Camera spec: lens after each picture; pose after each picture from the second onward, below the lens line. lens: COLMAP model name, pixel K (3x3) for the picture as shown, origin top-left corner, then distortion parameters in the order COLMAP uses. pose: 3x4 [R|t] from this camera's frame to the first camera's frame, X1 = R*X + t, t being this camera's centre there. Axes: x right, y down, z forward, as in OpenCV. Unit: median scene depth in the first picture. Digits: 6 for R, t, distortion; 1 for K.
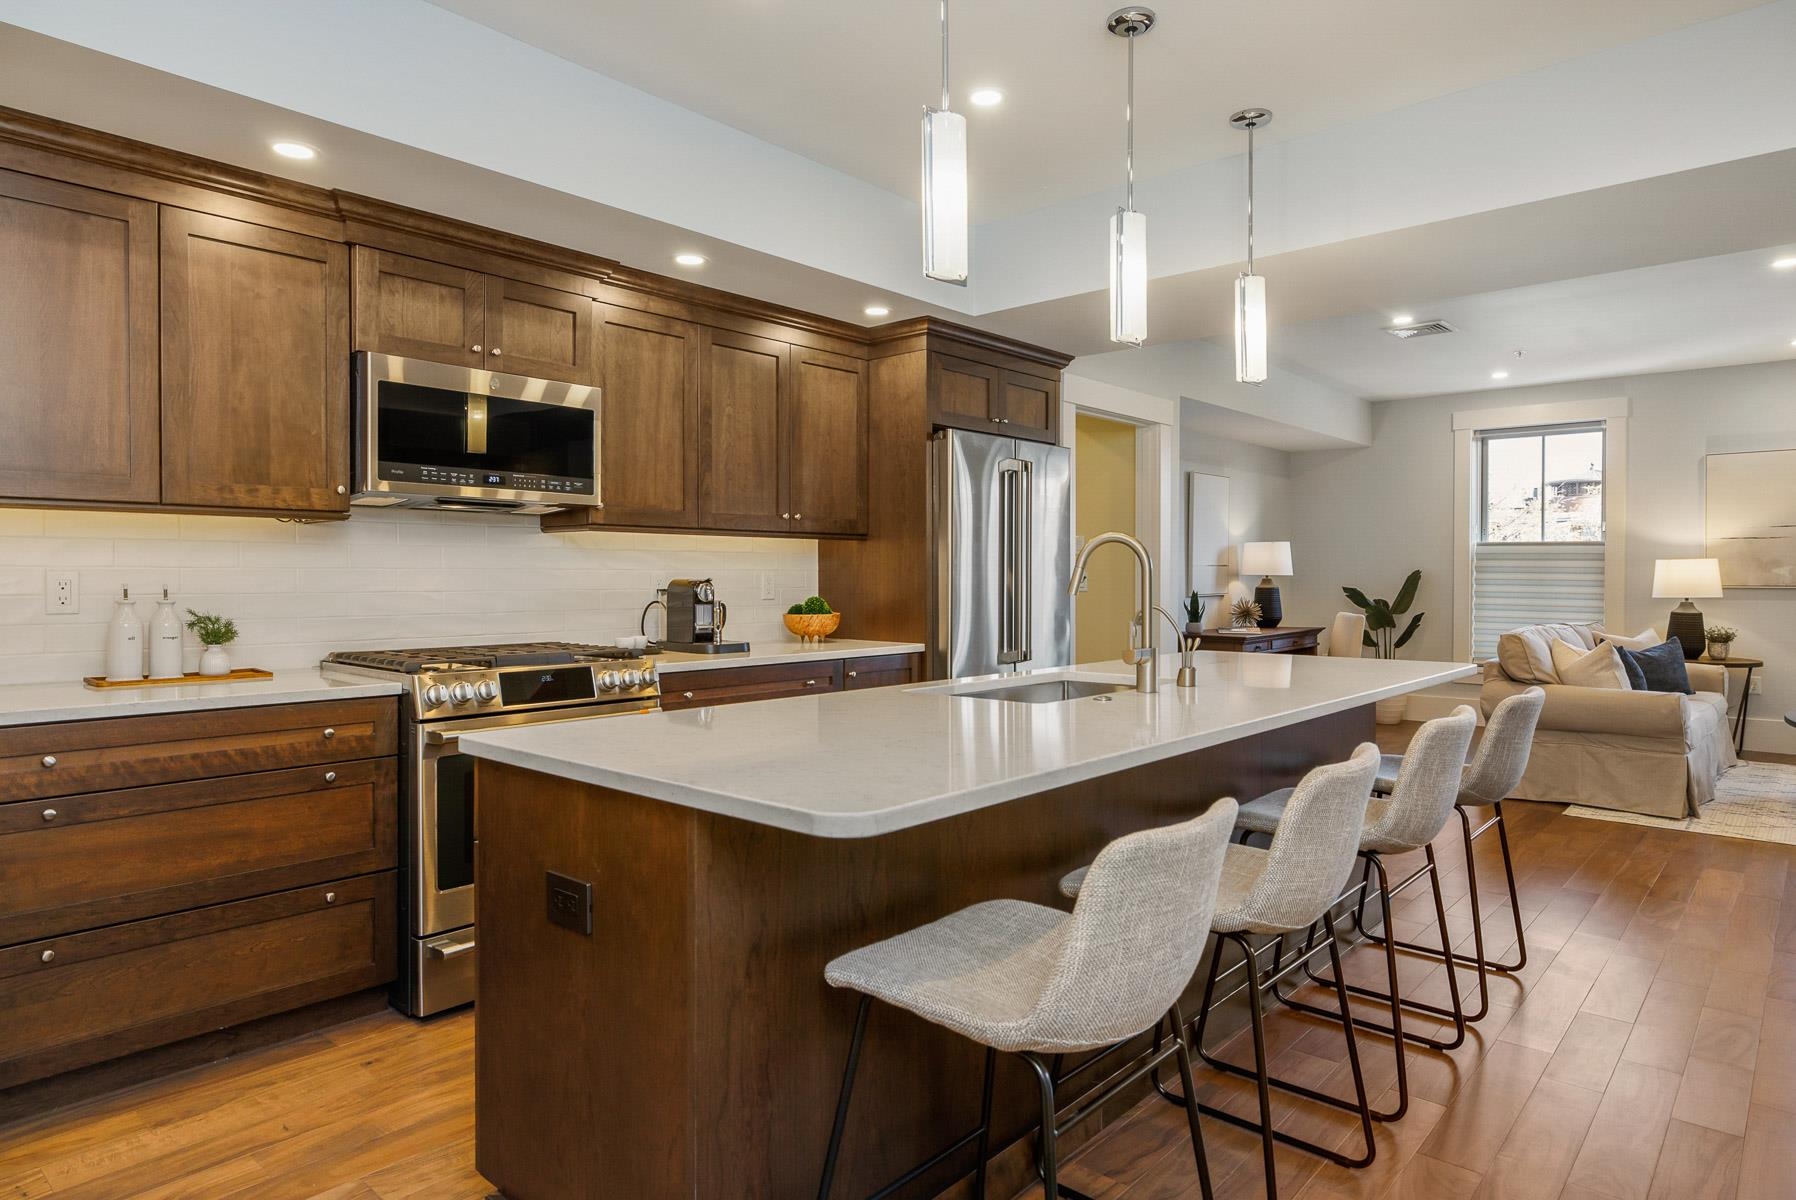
lens RADIAL K [[1080.1, 0, 890.3], [0, 1080.1, 586.1], [0, 0, 1]] dist [0.004693, 0.000664]
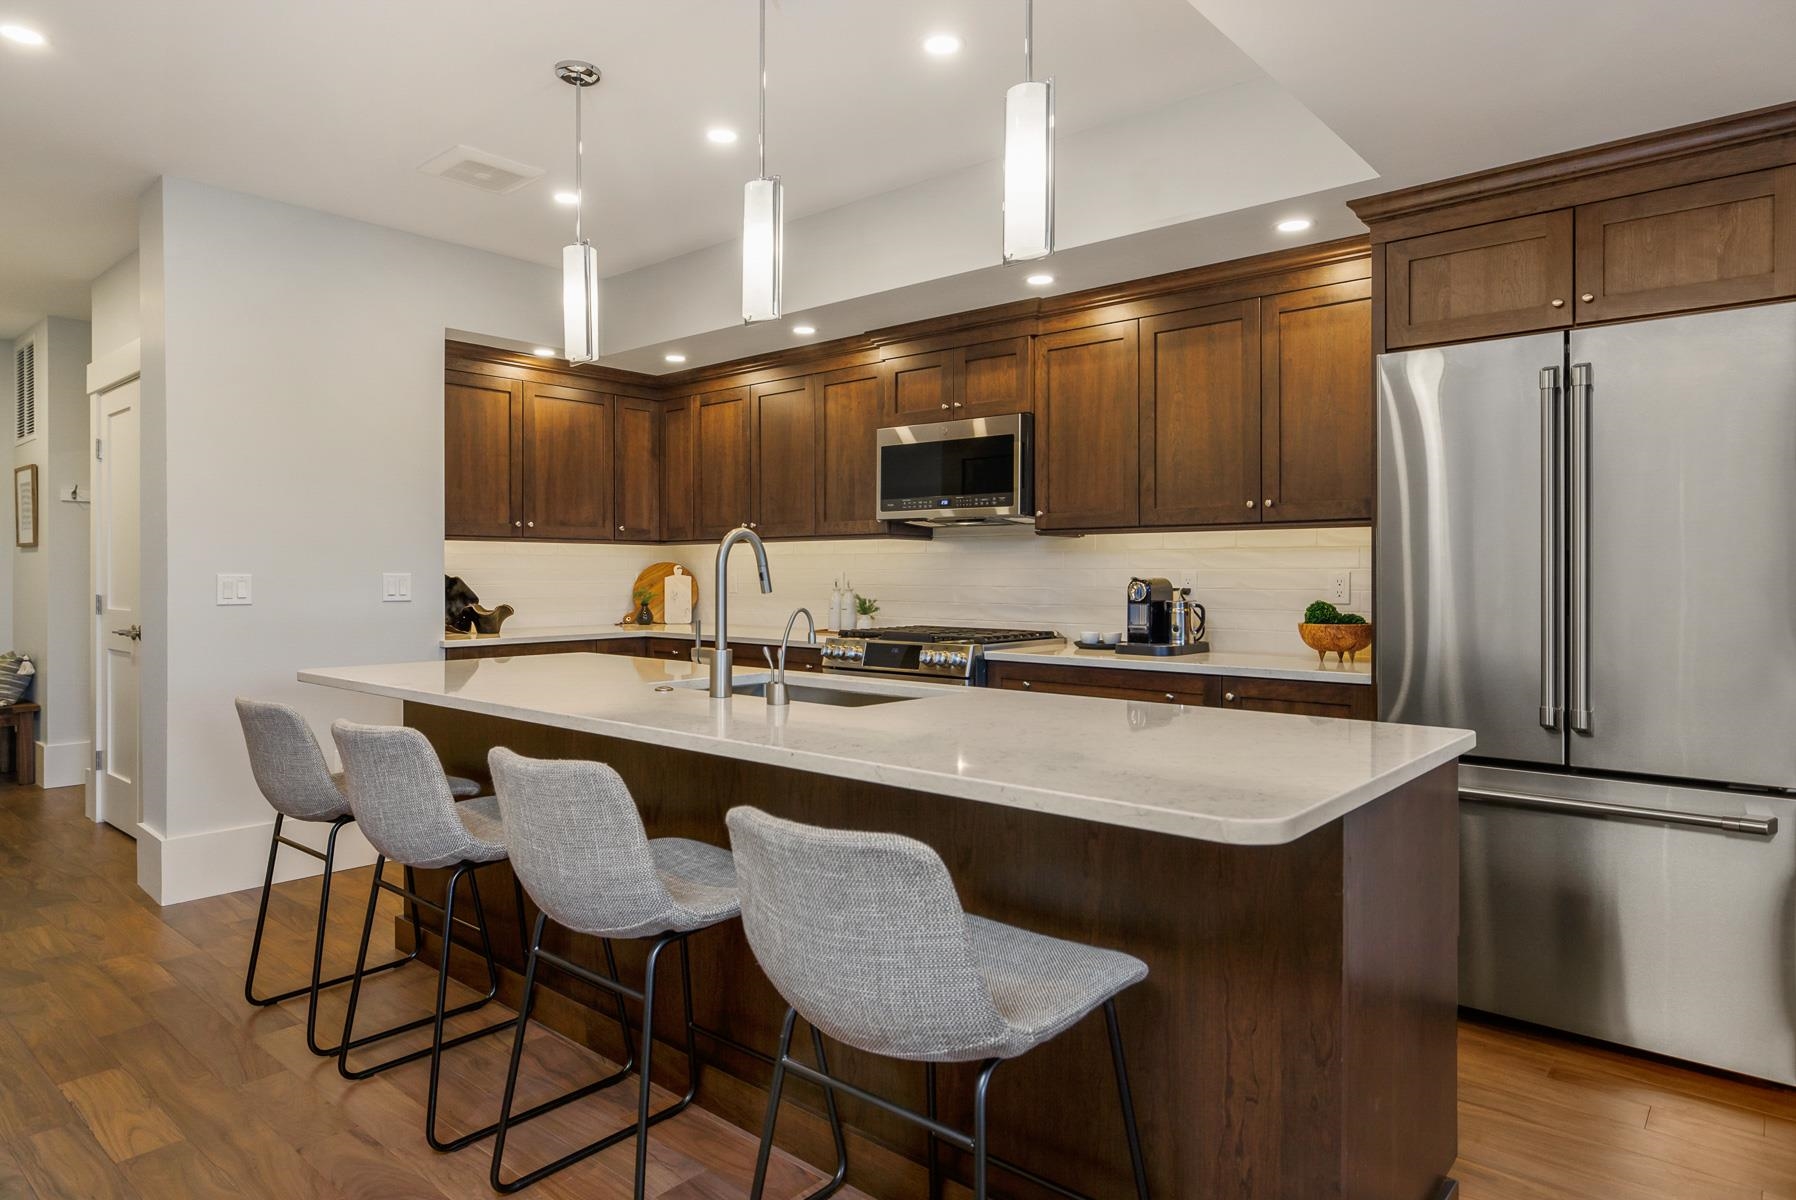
lens RADIAL K [[1080.1, 0, 899.3], [0, 1080.1, 576.4], [0, 0, 1]] dist [0.004693, 0.000664]
pose [[-0.007566, 0.002568, -0.999968, 0.939945], [-0.009936, 0.999947, 0.002643, -0.009877], [0.999922, 0.009955, -0.007540, 0.920460]]
